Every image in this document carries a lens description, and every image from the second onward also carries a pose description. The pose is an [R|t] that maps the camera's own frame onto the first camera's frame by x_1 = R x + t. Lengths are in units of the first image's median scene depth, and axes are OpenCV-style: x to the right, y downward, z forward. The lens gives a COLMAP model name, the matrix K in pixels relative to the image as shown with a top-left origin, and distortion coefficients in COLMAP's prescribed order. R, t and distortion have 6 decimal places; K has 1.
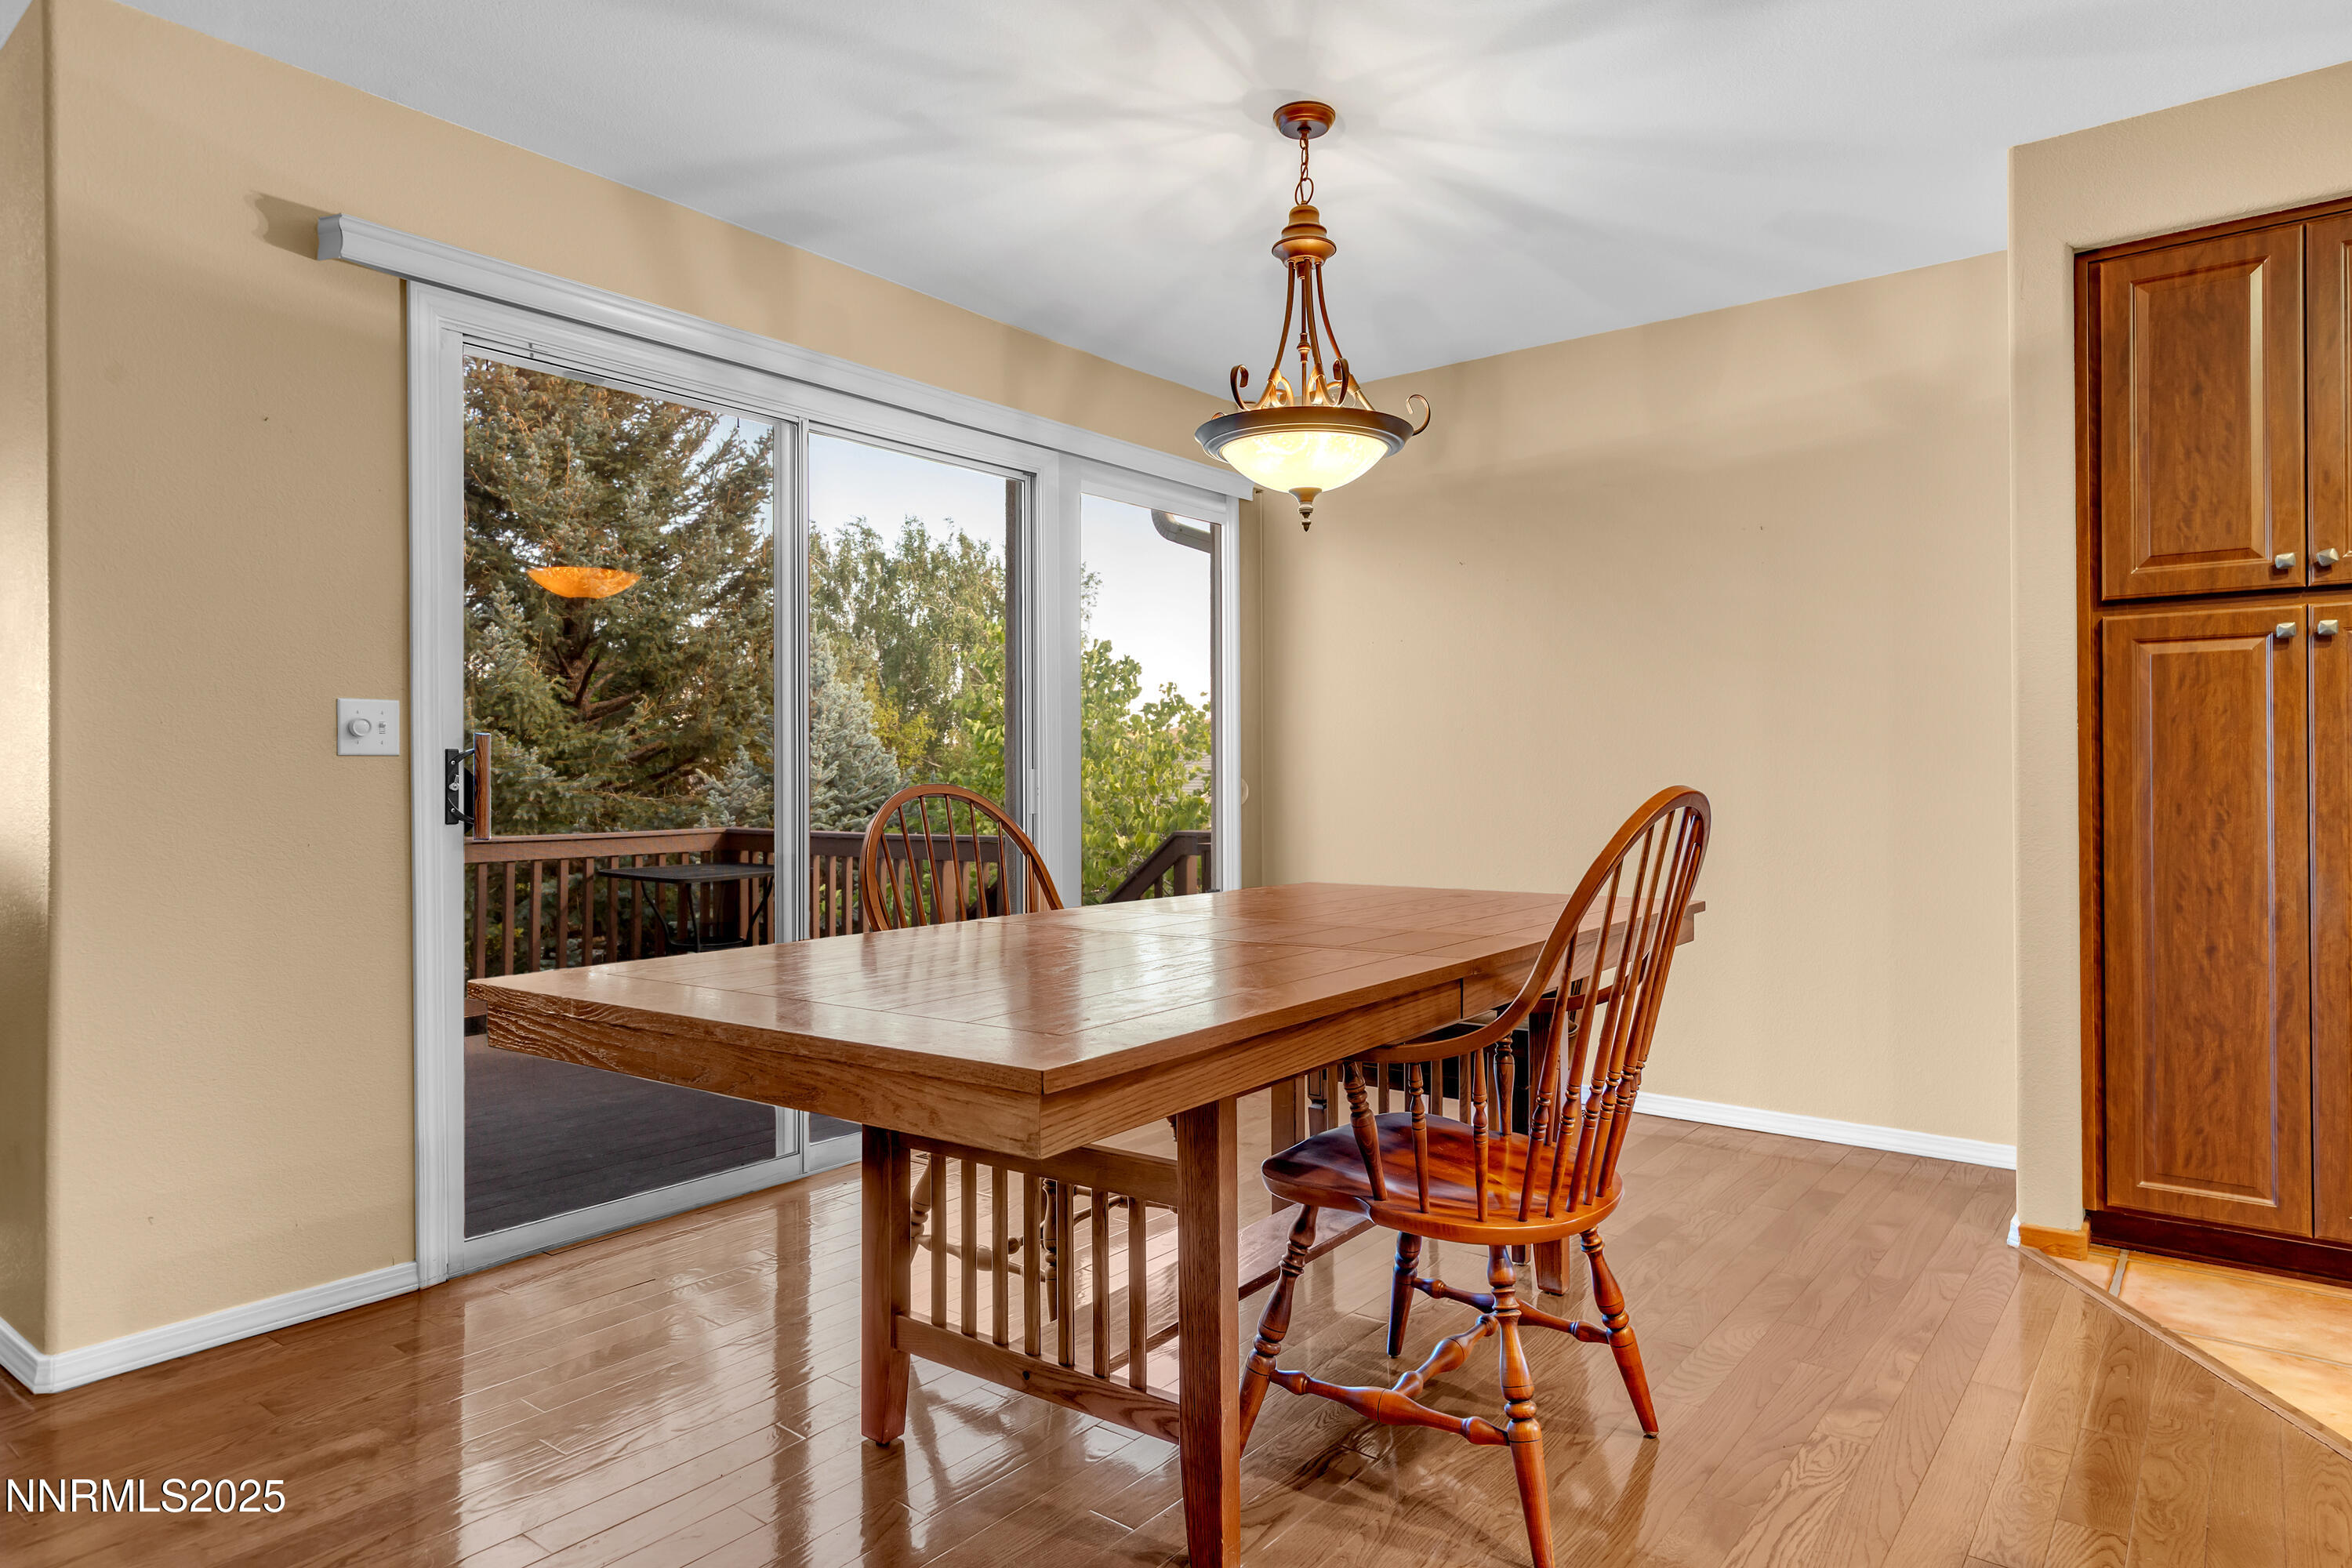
lens RADIAL K [[1398.6, 0, 1163.3], [0, 1398.6, 766.1], [0, 0, 1]] dist [0.003188, 0.001350]
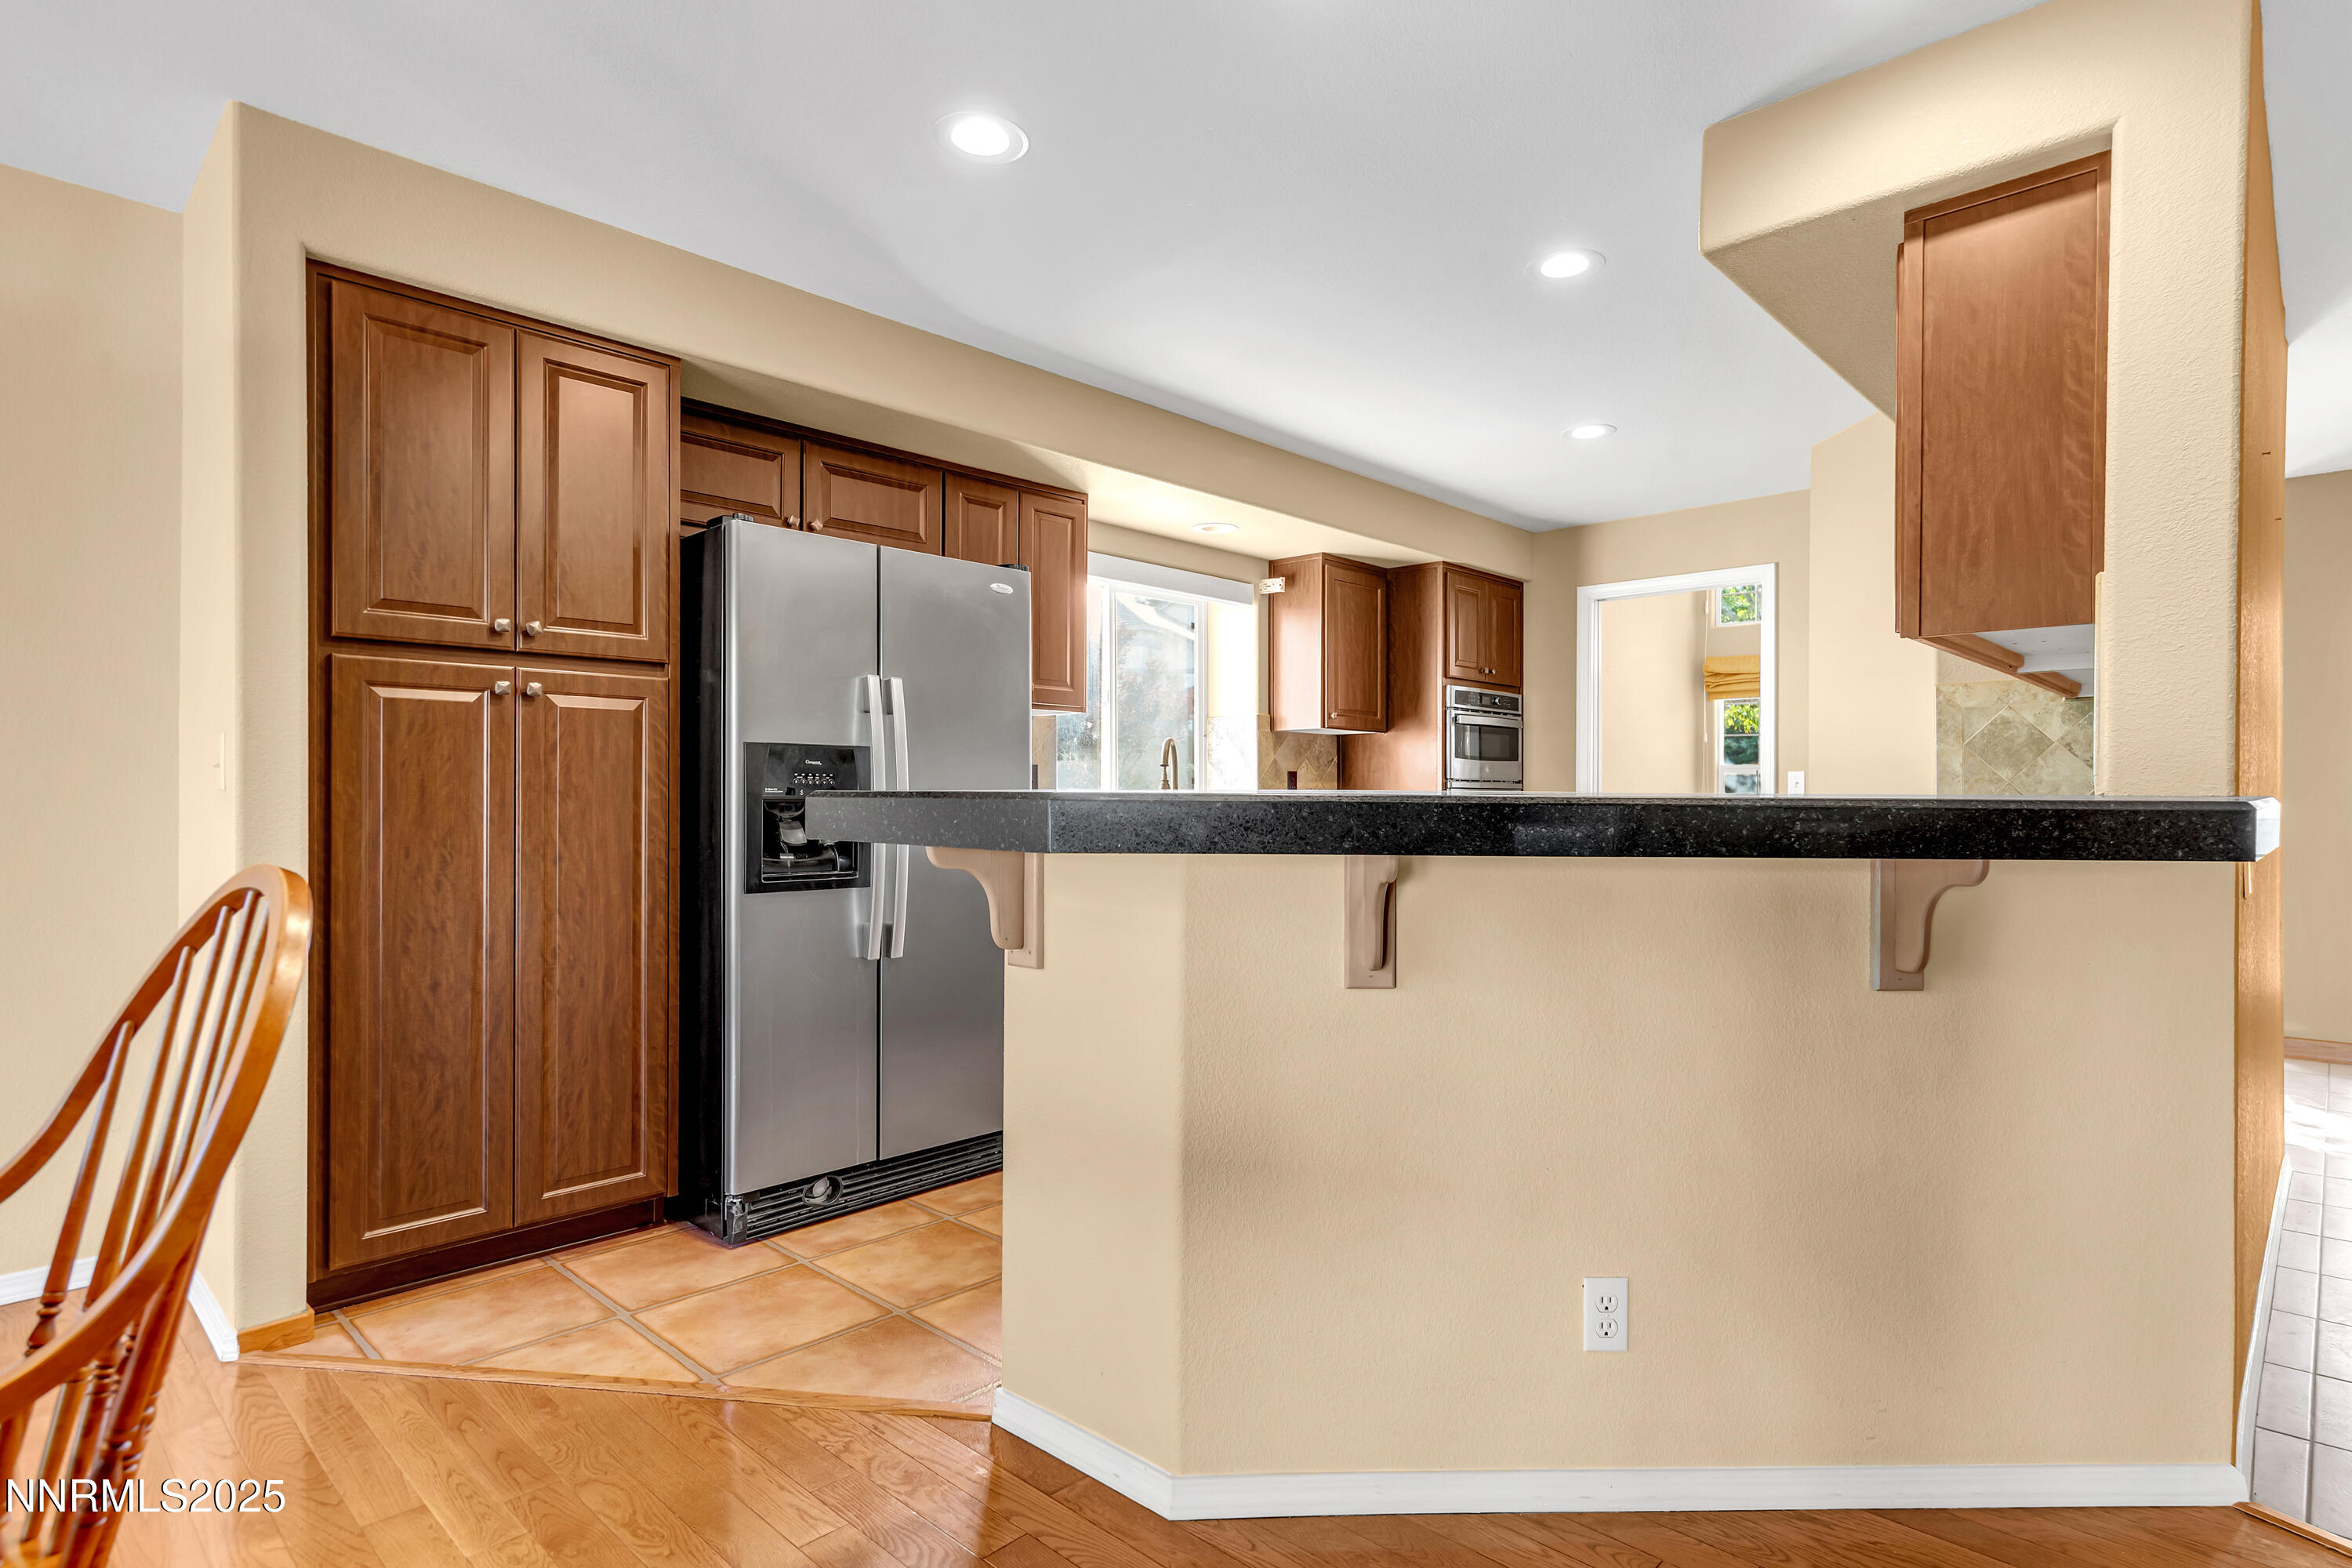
lens RADIAL K [[1211.9, 0, 1227.7], [0, 1211.9, 799.1], [0, 0, 1]] dist [0.008284, -0.003530]
pose [[0.072122, 0.004610, 0.997385, -0.112700], [-0.005333, 0.999977, -0.004237, -0.007546], [-0.997382, -0.005013, 0.072145, 0.345410]]
